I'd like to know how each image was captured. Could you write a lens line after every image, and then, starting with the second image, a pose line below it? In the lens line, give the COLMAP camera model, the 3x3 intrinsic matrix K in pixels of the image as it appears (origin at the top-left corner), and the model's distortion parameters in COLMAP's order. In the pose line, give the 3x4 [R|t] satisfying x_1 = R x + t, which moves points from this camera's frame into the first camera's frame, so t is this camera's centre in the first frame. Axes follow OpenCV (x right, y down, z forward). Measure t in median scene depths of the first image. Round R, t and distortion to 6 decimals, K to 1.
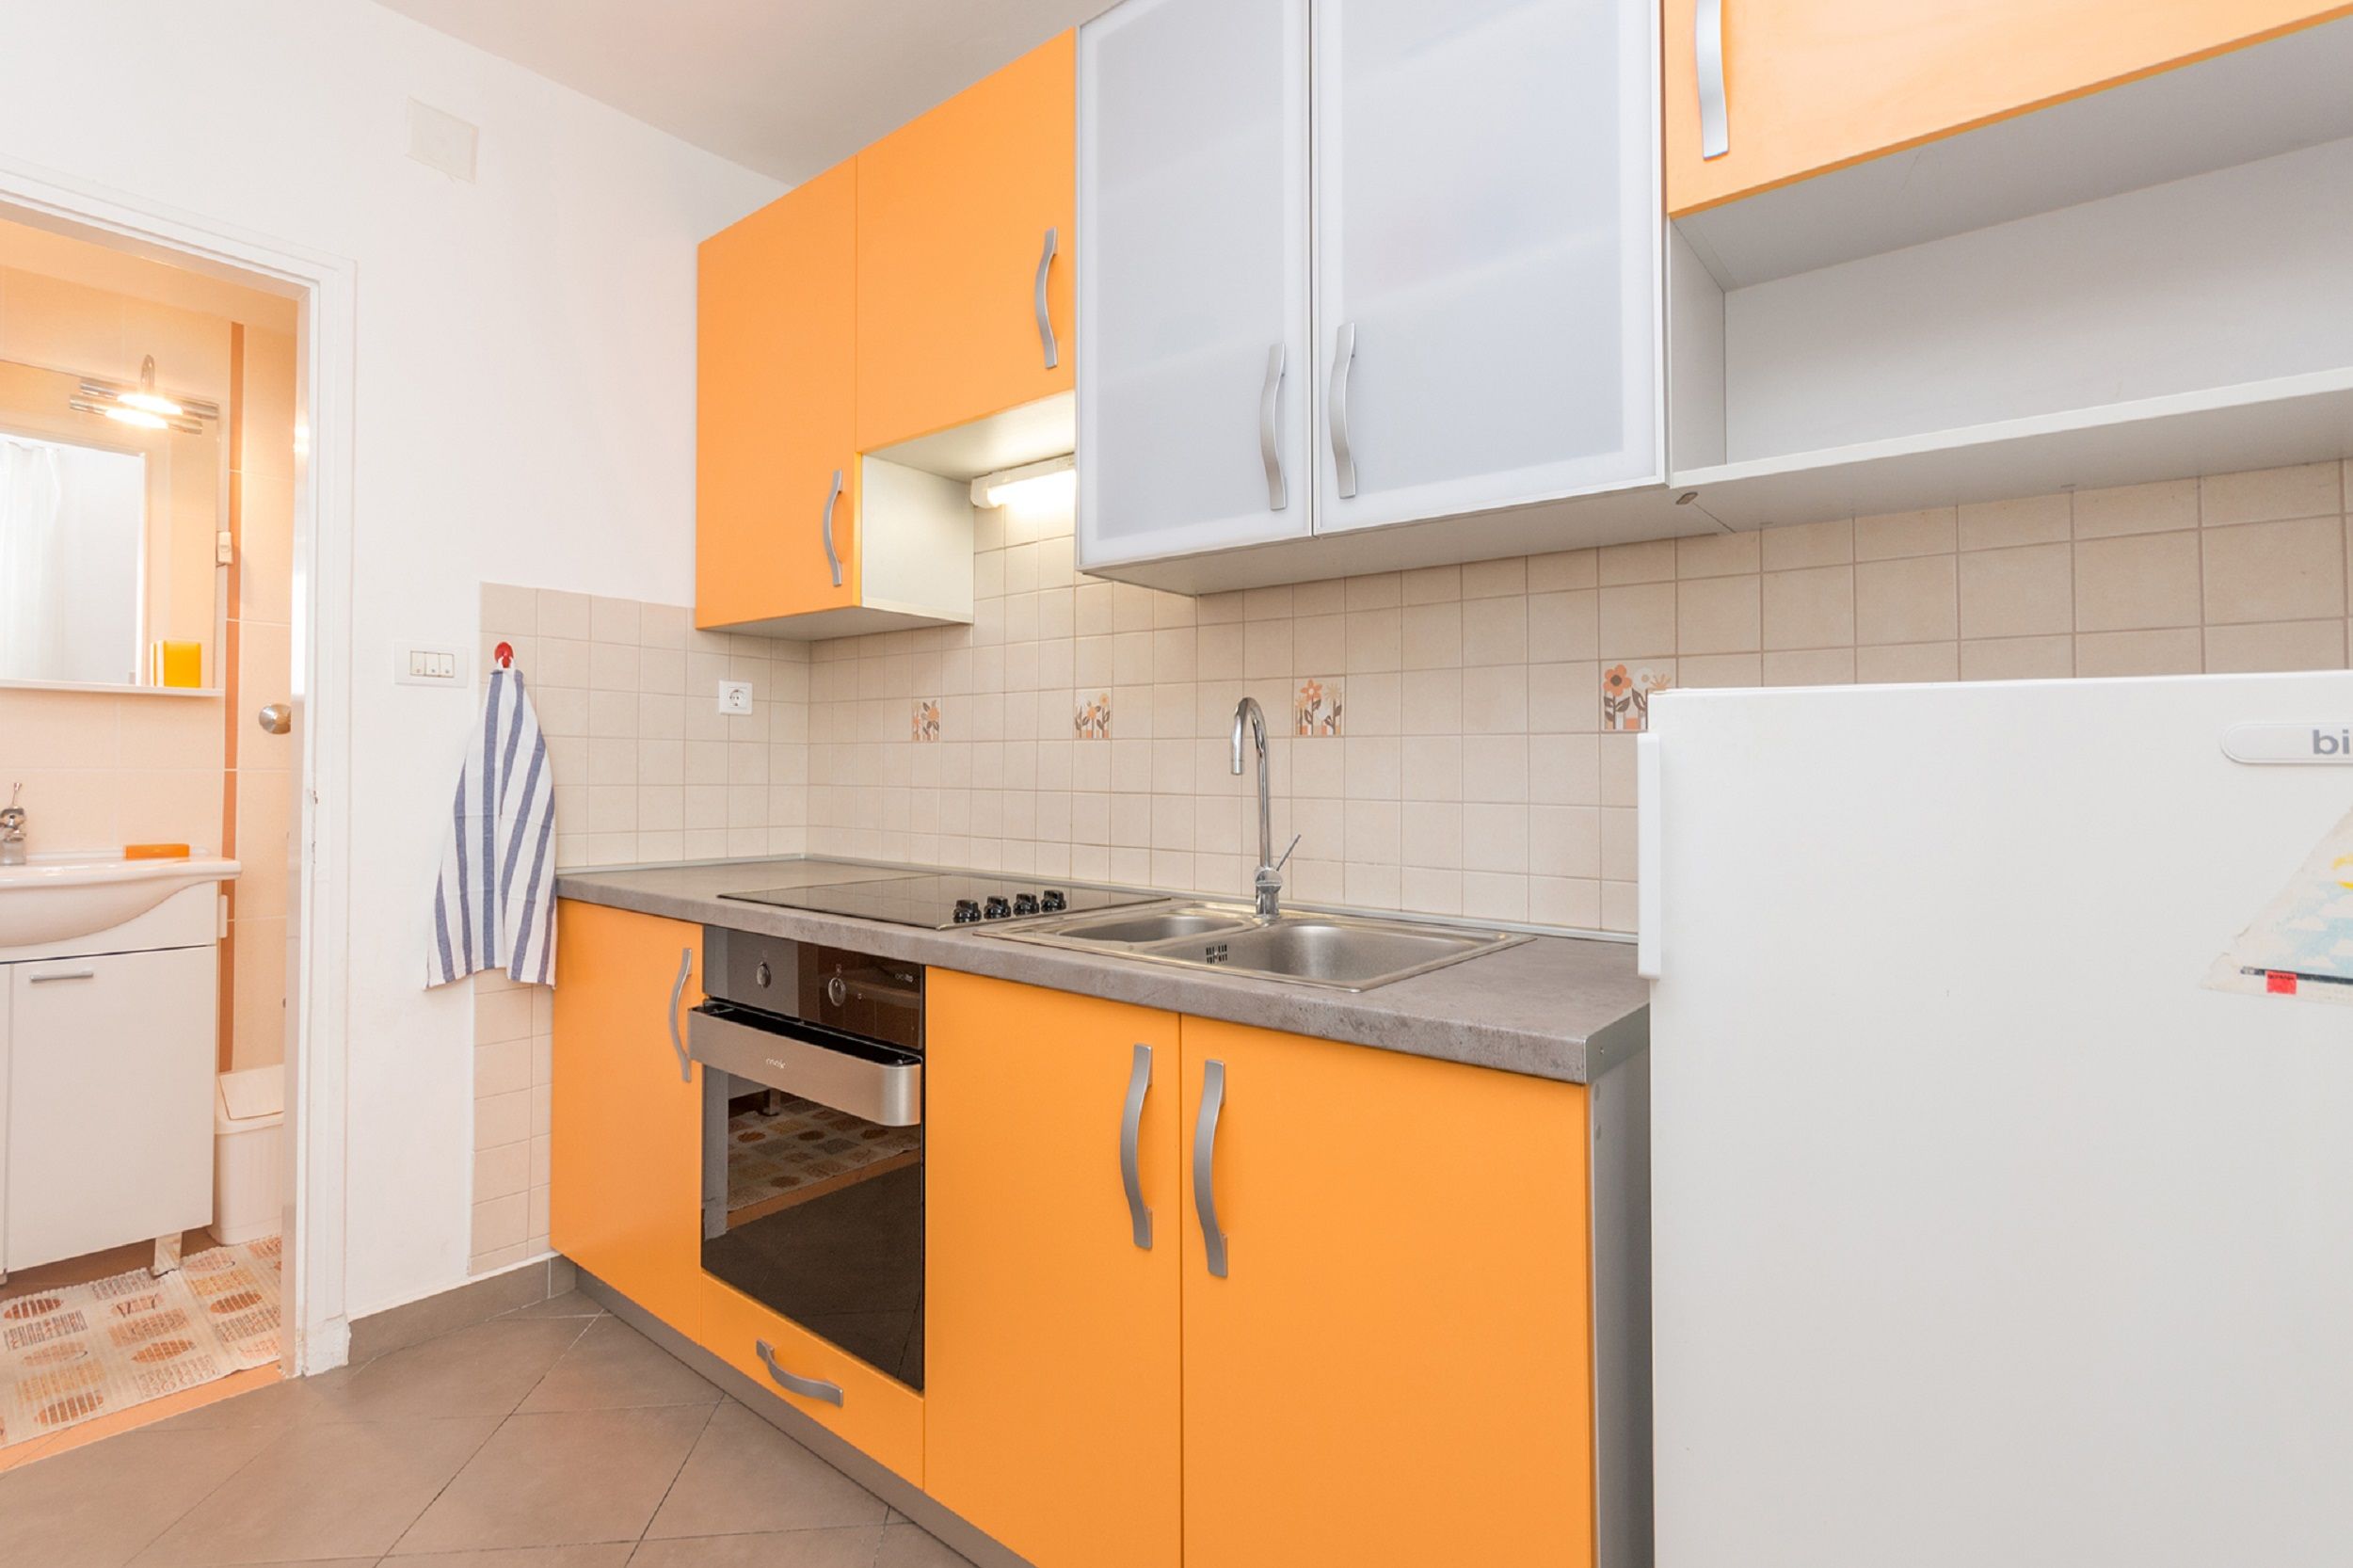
lens RADIAL K [[1074.9, 0, 1180.1], [0, 1074.9, 760.2], [0, 0, 1]] dist [0.005585, -0.001720]
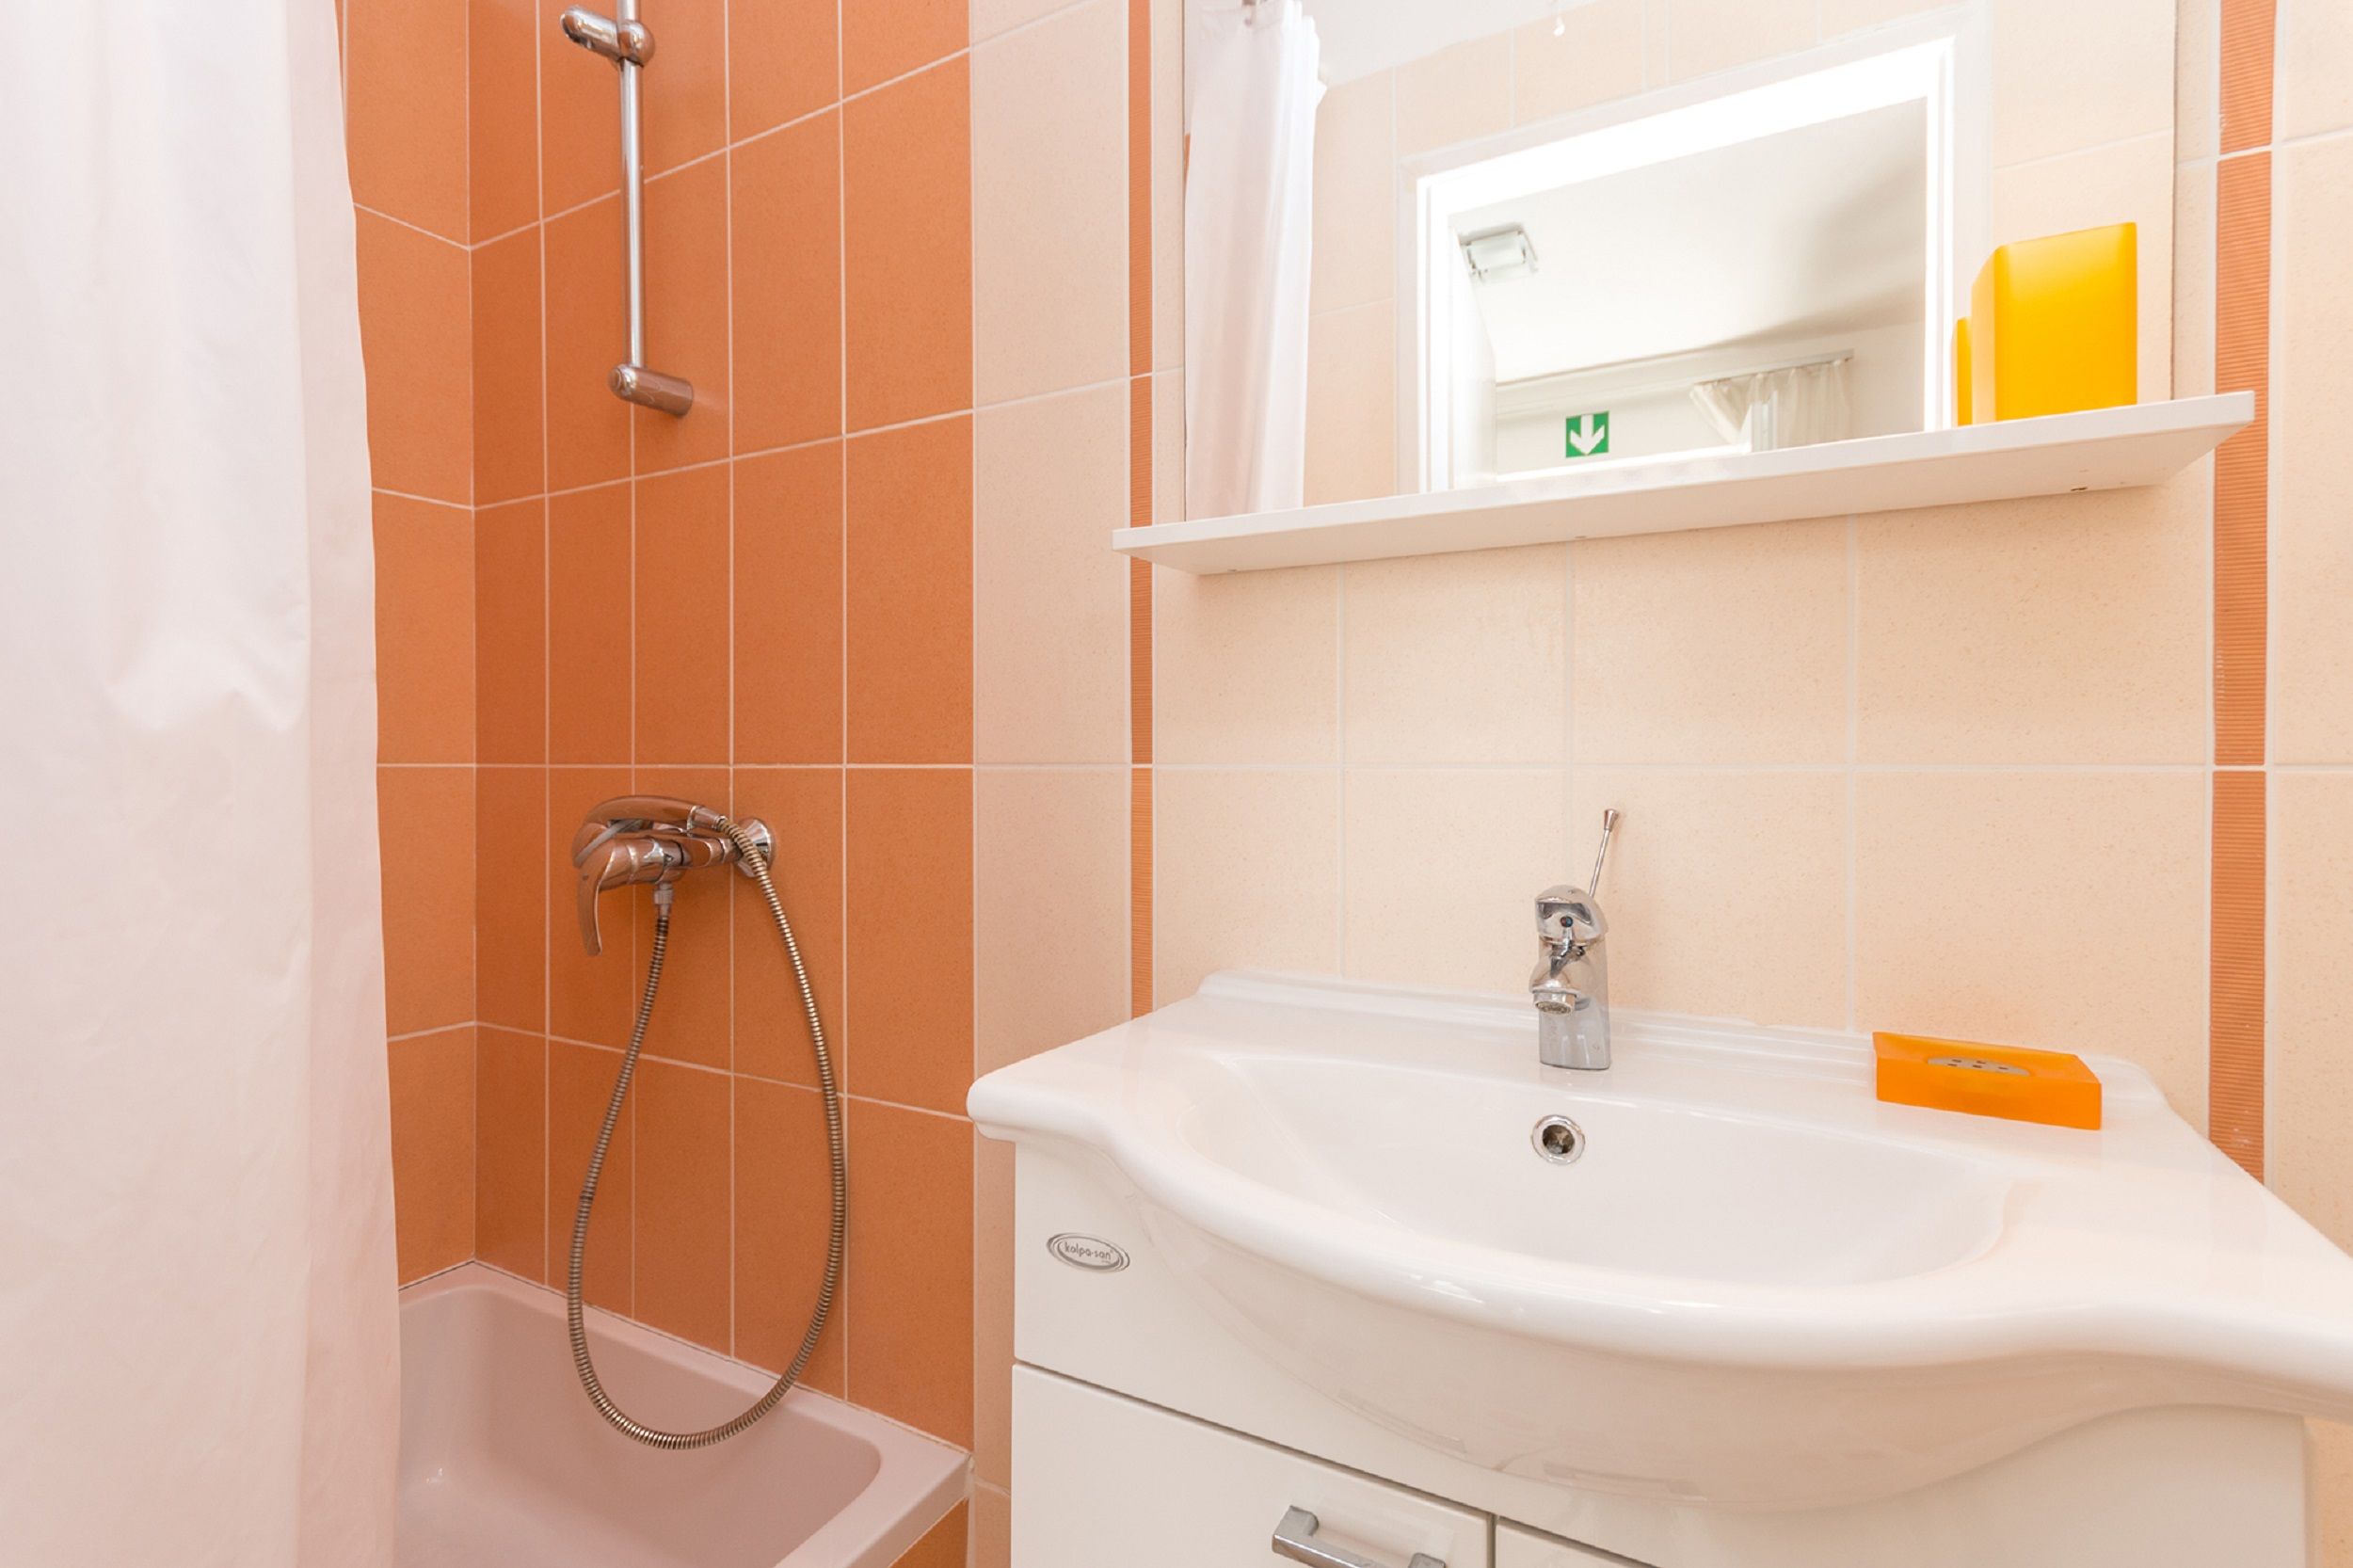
lens RADIAL K [[1074.9, 0, 1182.2], [0, 1074.9, 784.0], [0, 0, 1]] dist [0.005585, -0.001720]
pose [[0.174913, -0.001033, -0.984583, -0.680244], [0.019934, 0.999798, 0.002492, 0.007414], [0.984382, -0.020062, 0.174898, 0.718147]]
